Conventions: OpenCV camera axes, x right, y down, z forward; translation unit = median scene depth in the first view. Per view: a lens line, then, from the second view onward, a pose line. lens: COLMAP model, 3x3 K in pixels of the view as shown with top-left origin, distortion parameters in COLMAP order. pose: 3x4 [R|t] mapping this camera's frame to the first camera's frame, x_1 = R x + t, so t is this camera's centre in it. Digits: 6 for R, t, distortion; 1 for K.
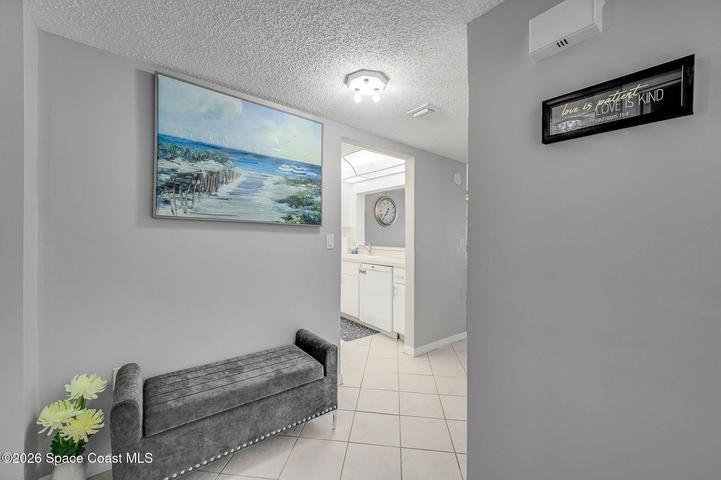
lens RADIAL K [[287.7, 0, 360.4], [0, 287.7, 244.0], [0, 0, 1]] dist [-0.001940, 0.001347]
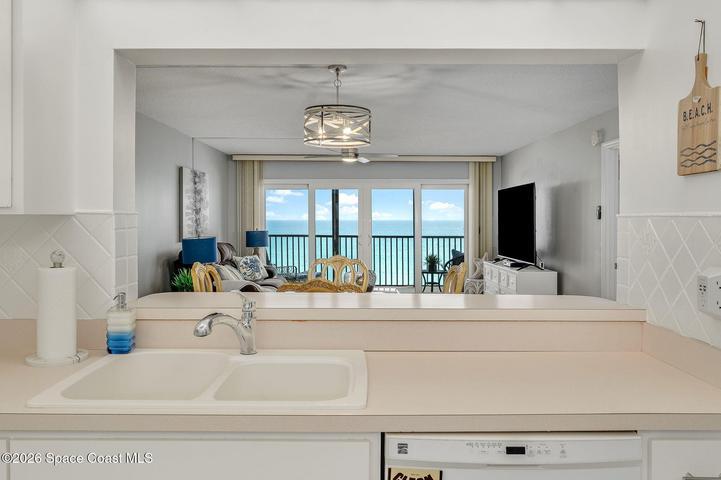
lens RADIAL K [[565.5, 0, 364.8], [0, 565.5, 218.5], [0, 0, 1]] dist [-0.013686, -0.006140]
pose [[0.611134, -0.012369, 0.791431, -0.309190], [0.023216, 0.999728, -0.002304, -0.072749], [-0.791187, 0.019782, 0.611255, 0.875941]]
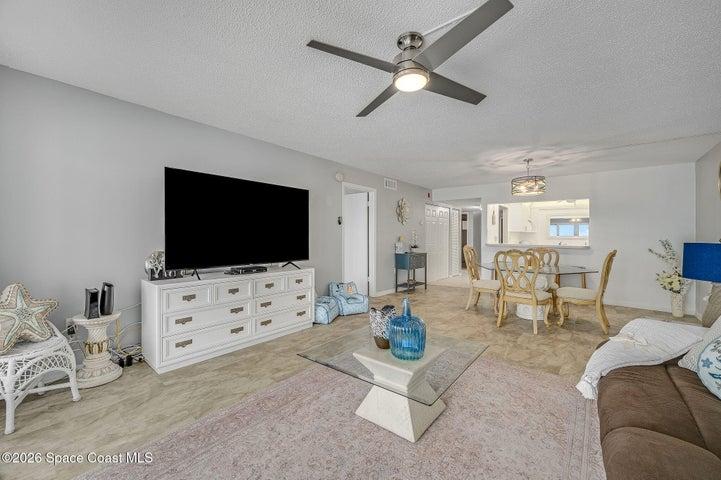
lens RADIAL K [[287.7, 0, 362.2], [0, 287.7, 234.3], [0, 0, 1]] dist [-0.001940, 0.001347]
pose [[-0.977888, -0.023419, -0.207814, 1.528421], [-0.025926, 0.999620, 0.009346, -0.028737], [0.207517, 0.014527, -0.978124, 2.696260]]
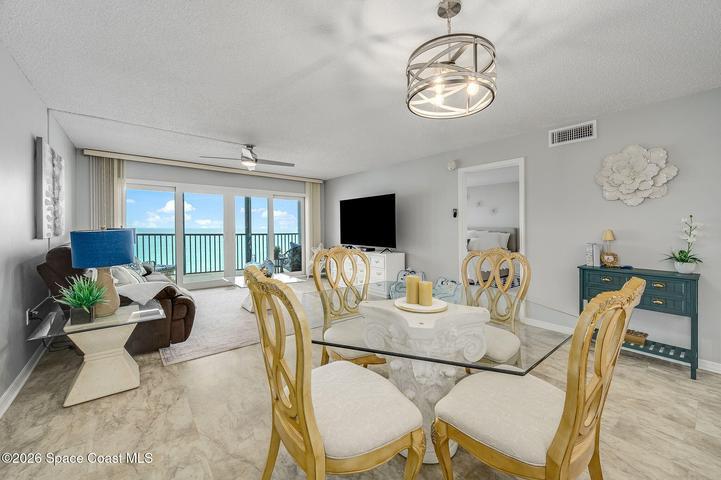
lens RADIAL K [[287.7, 0, 362.4], [0, 287.7, 230.9], [0, 0, 1]] dist [-0.001940, 0.001347]
pose [[-0.013940, -0.024531, 0.999602, 0.100375], [0.015512, 0.999573, 0.024746, -0.037131], [-0.999782, 0.015851, -0.013554, 1.752668]]
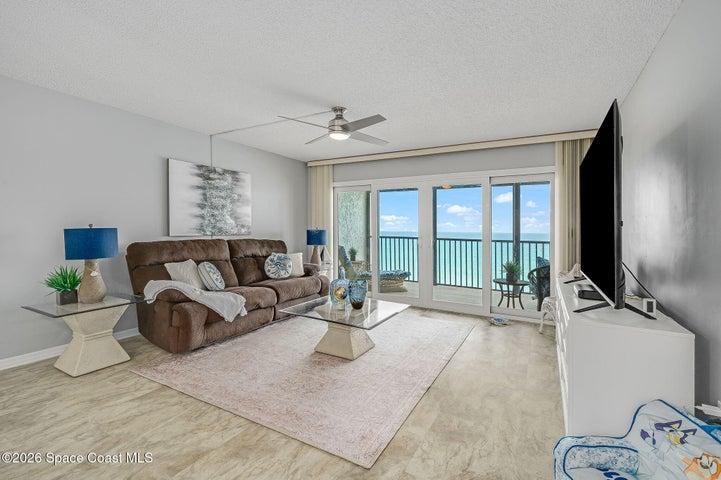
lens RADIAL K [[322.9, 0, 369.3], [0, 322.9, 234.1], [0, 0, 1]] dist [-0.007530, 0.000696]
pose [[0.922421, -0.006583, 0.386131, 1.047573], [0.007720, 0.999969, -0.001392, -0.010315], [-0.386110, 0.004265, 0.922443, 1.309217]]
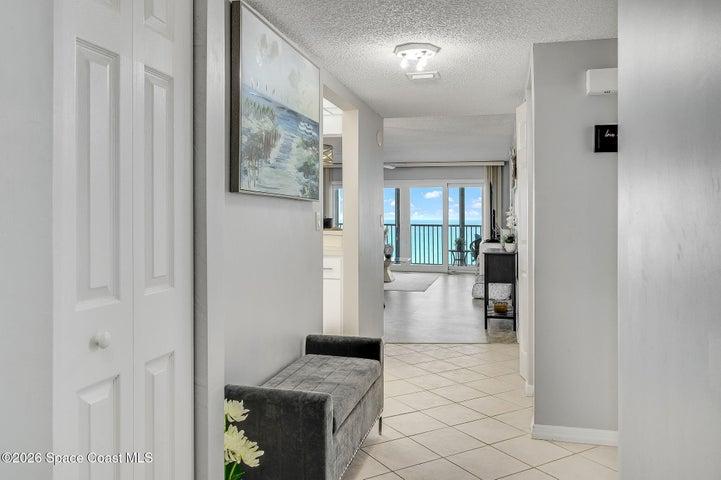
lens RADIAL K [[565.5, 0, 363.4], [0, 565.5, 236.2], [0, 0, 1]] dist [-0.013686, -0.006140]
pose [[0.788802, -0.029990, 0.613915, -0.611210], [0.019014, 0.999522, 0.024396, -0.002246], [-0.614353, -0.007570, 0.788995, -0.169675]]
